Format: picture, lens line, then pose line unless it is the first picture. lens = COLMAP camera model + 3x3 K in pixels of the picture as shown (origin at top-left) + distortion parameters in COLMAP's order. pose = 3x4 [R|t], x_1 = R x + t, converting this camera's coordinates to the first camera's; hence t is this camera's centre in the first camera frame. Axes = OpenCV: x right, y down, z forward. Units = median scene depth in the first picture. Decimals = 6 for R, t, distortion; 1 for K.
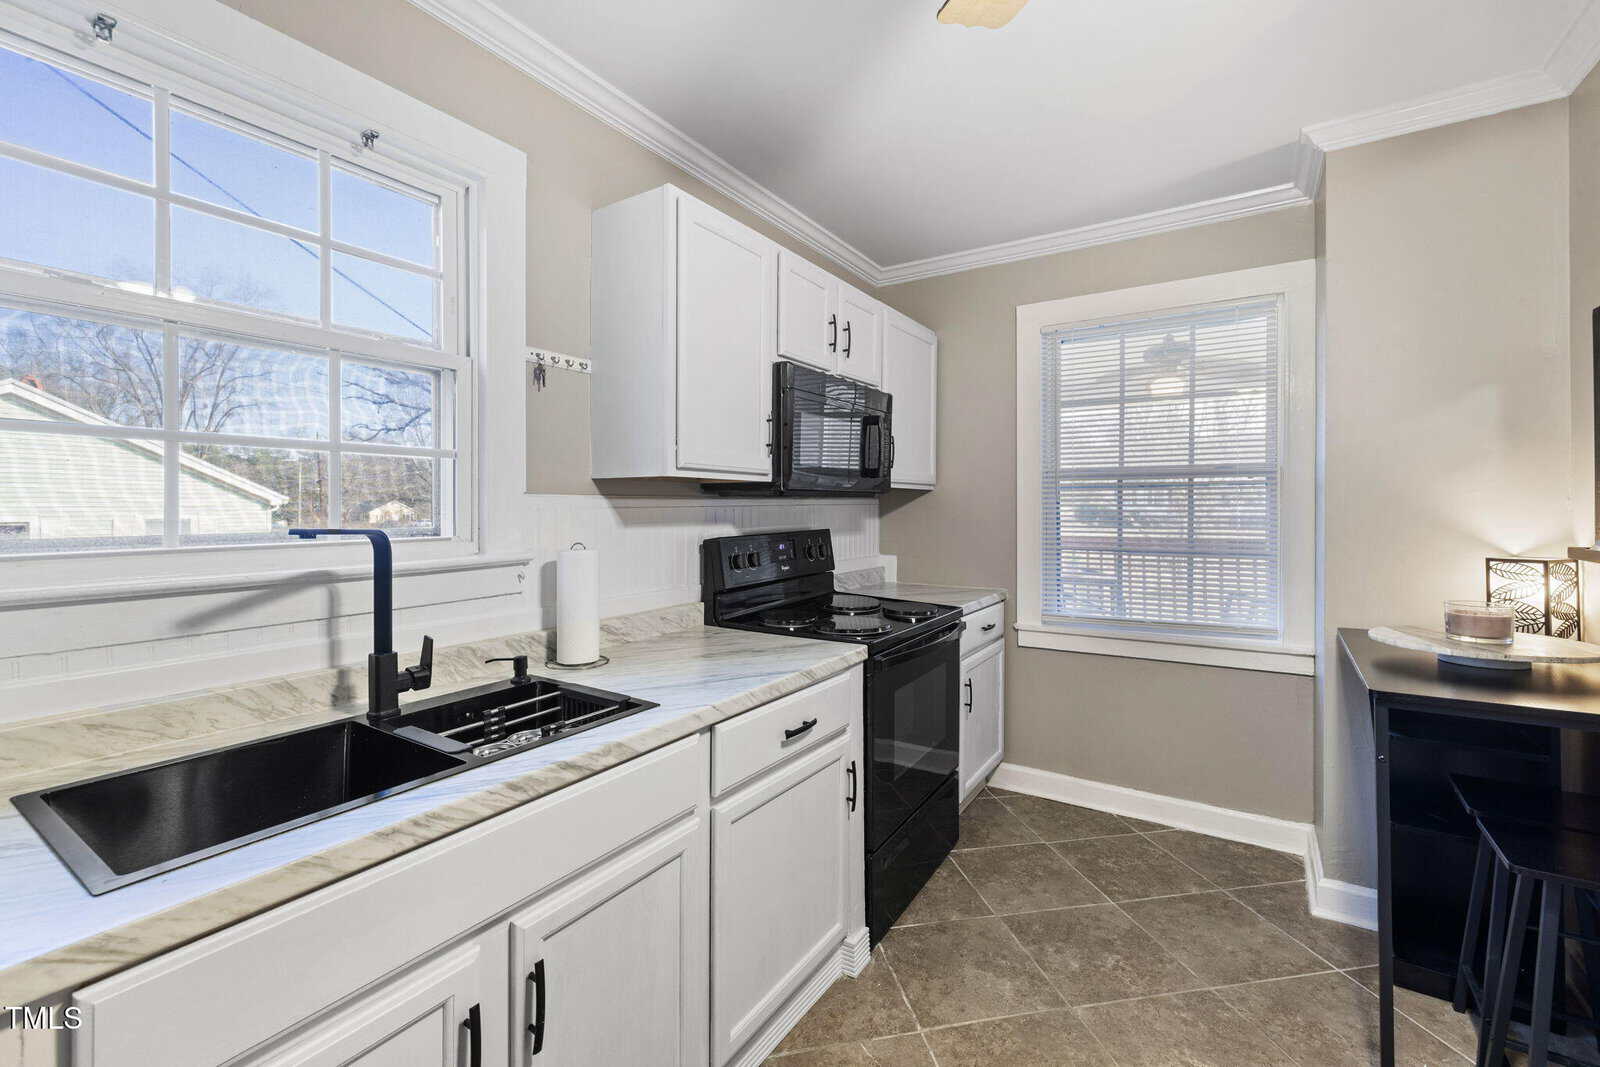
lens RADIAL K [[674.3, 0, 804.4], [0, 674.3, 501.6], [0, 0, 1]] dist [0.002547, -0.000214]
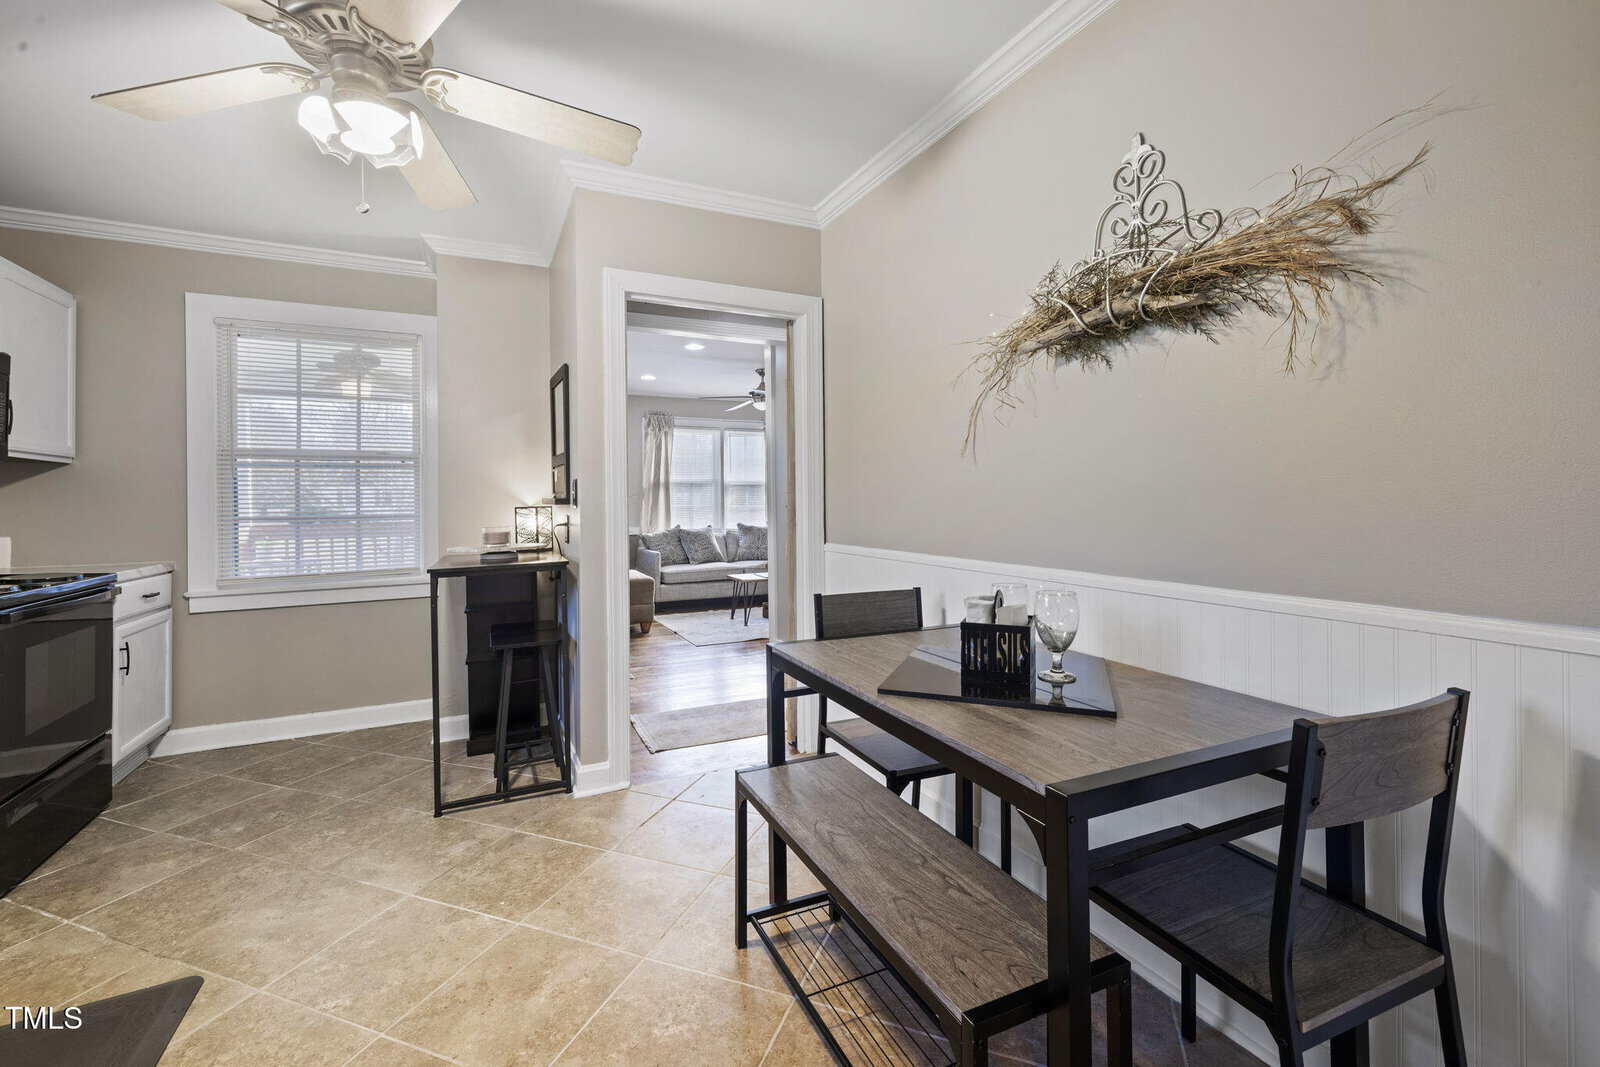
lens RADIAL K [[674.3, 0, 799.1], [0, 674.3, 500.5], [0, 0, 1]] dist [0.002547, -0.000214]
pose [[0.519986, -0.001272, 0.854174, -0.123158], [0.007753, 0.999965, -0.003231, 0.065170], [-0.854140, 0.008303, 0.519978, -0.501810]]
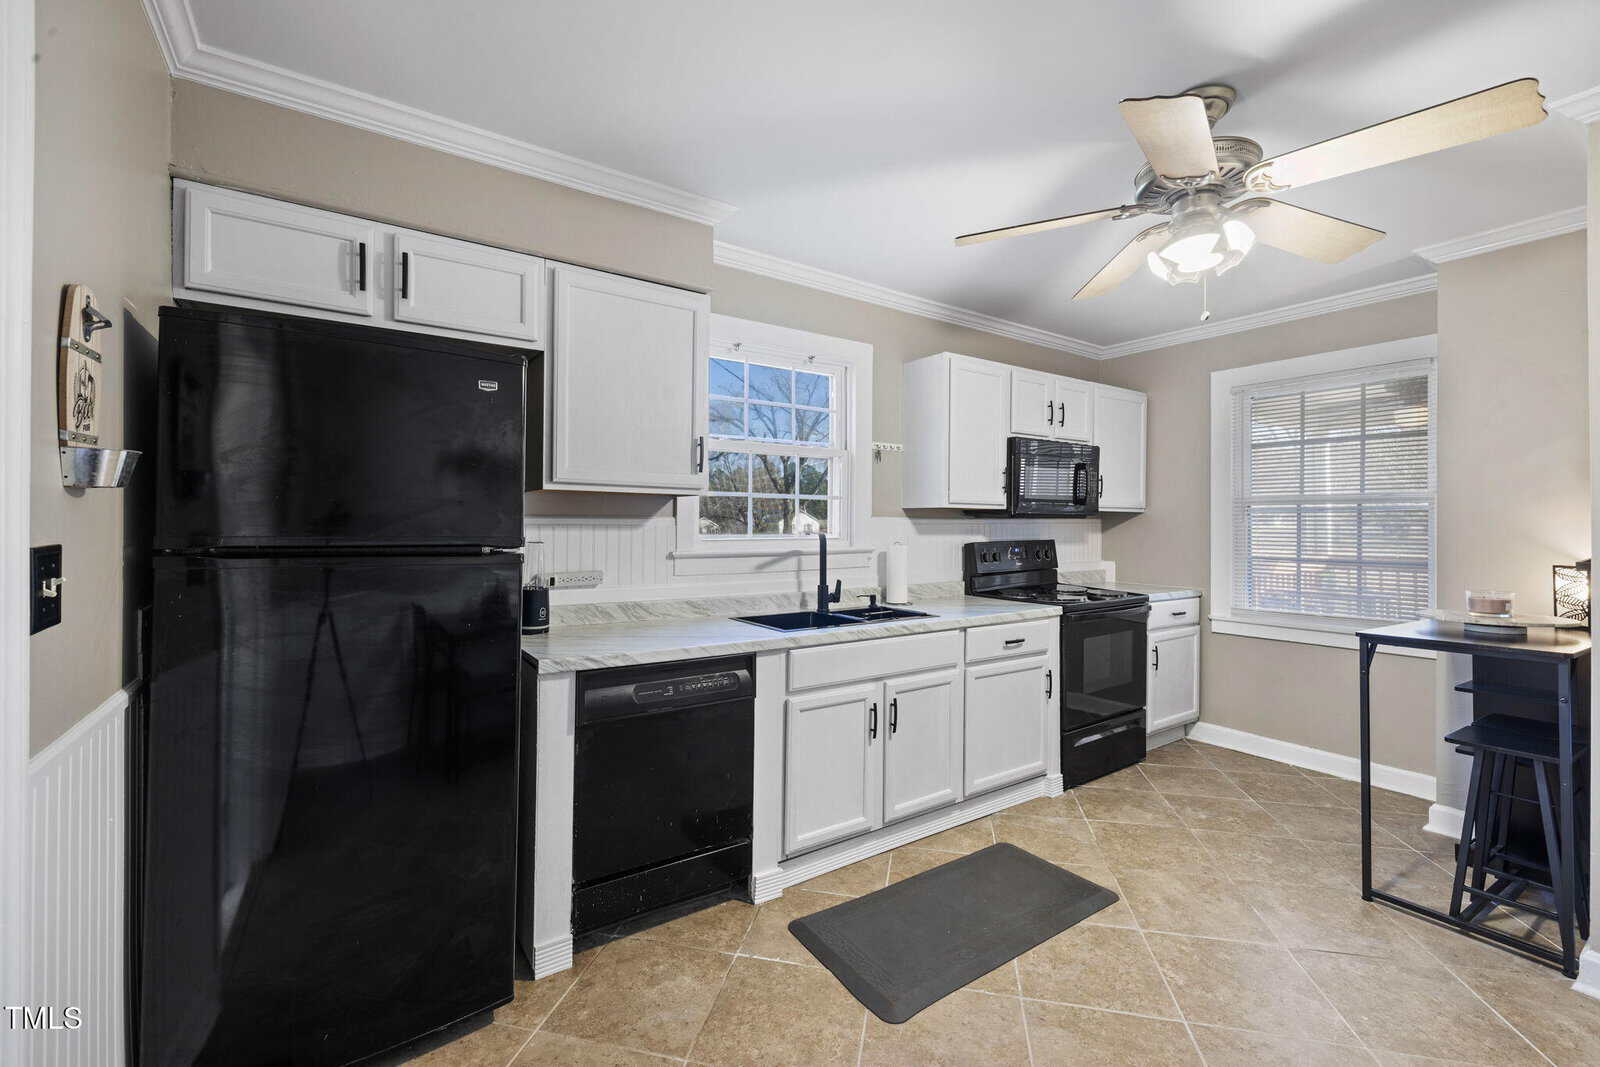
lens RADIAL K [[674.3, 0, 791.3], [0, 674.3, 521.4], [0, 0, 1]] dist [0.002547, -0.000214]
pose [[0.915518, 0.004806, -0.402249, 0.131476], [-0.003353, 0.999985, 0.004316, -0.004544], [0.402263, -0.002602, 0.915520, -0.715038]]
